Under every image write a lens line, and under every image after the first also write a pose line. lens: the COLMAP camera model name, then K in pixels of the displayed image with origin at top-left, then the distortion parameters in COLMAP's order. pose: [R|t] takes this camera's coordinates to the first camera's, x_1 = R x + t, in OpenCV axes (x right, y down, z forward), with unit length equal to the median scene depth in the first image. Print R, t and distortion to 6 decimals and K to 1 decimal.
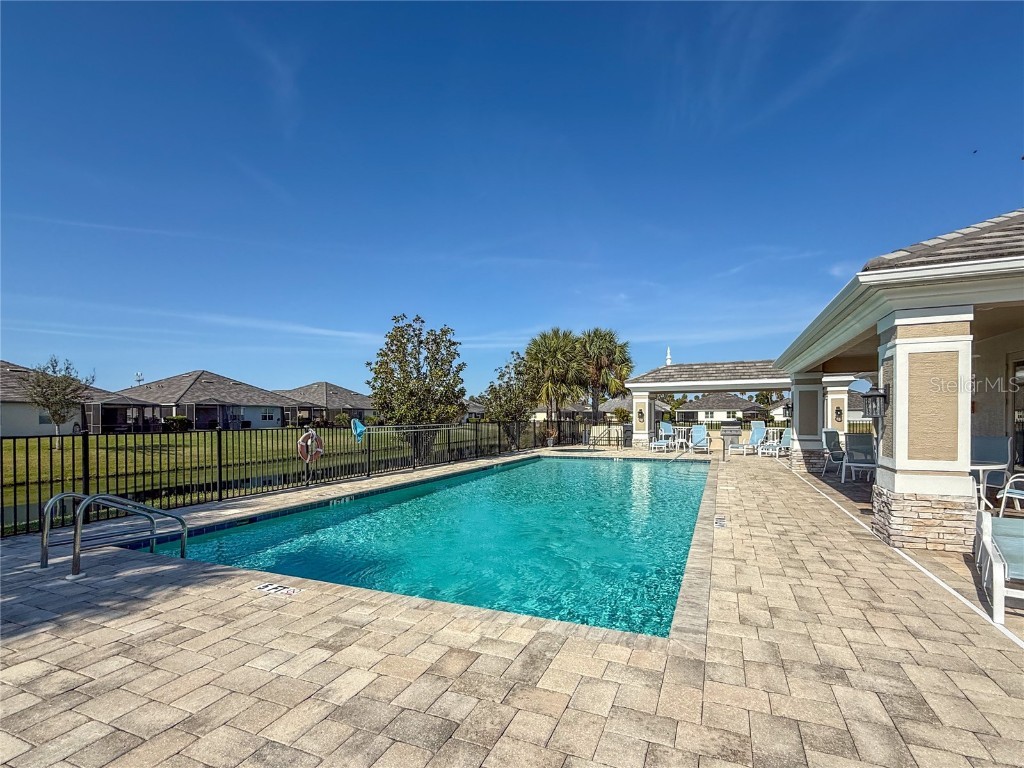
lens RADIAL K [[448.1, 0, 515.8], [0, 448.1, 407.2], [0, 0, 1]] dist [0.000006, 0.000070]
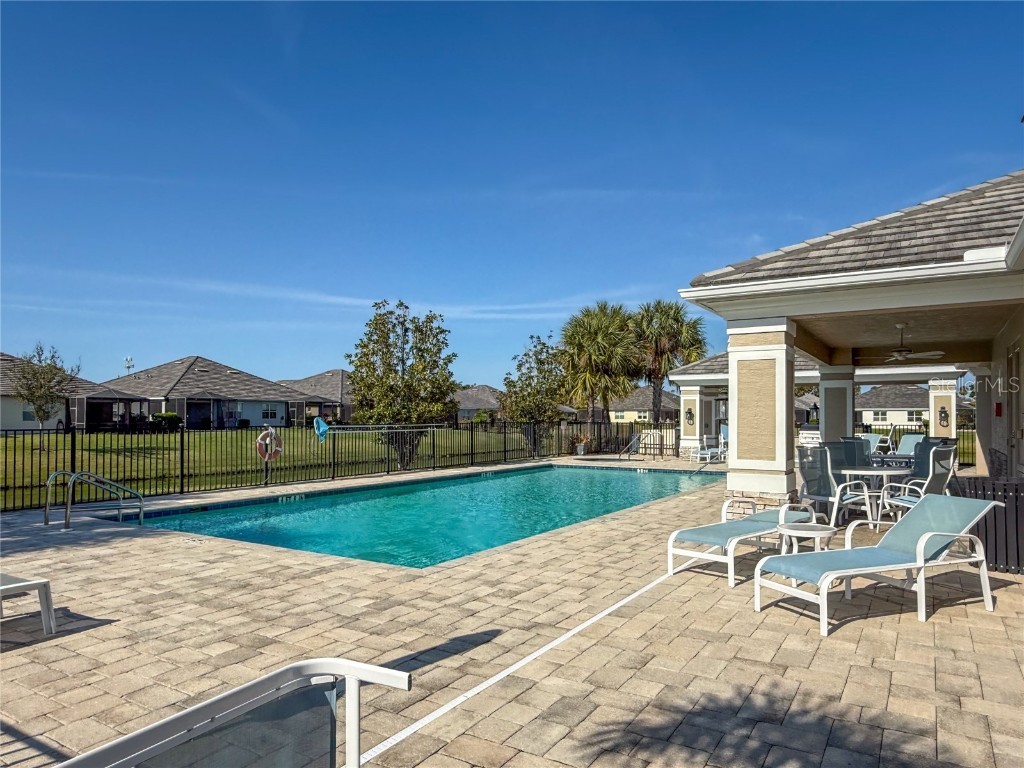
lens RADIAL K [[667.9, 0, 512.0], [0, 667.9, 384.0], [0, 0, 1]] dist [0.003917, 0.001045]
pose [[0.983852, -0.001101, -0.178982, 0.182688], [-0.003722, 0.999639, -0.026606, -0.005388], [0.178946, 0.026843, 0.983493, -0.197125]]
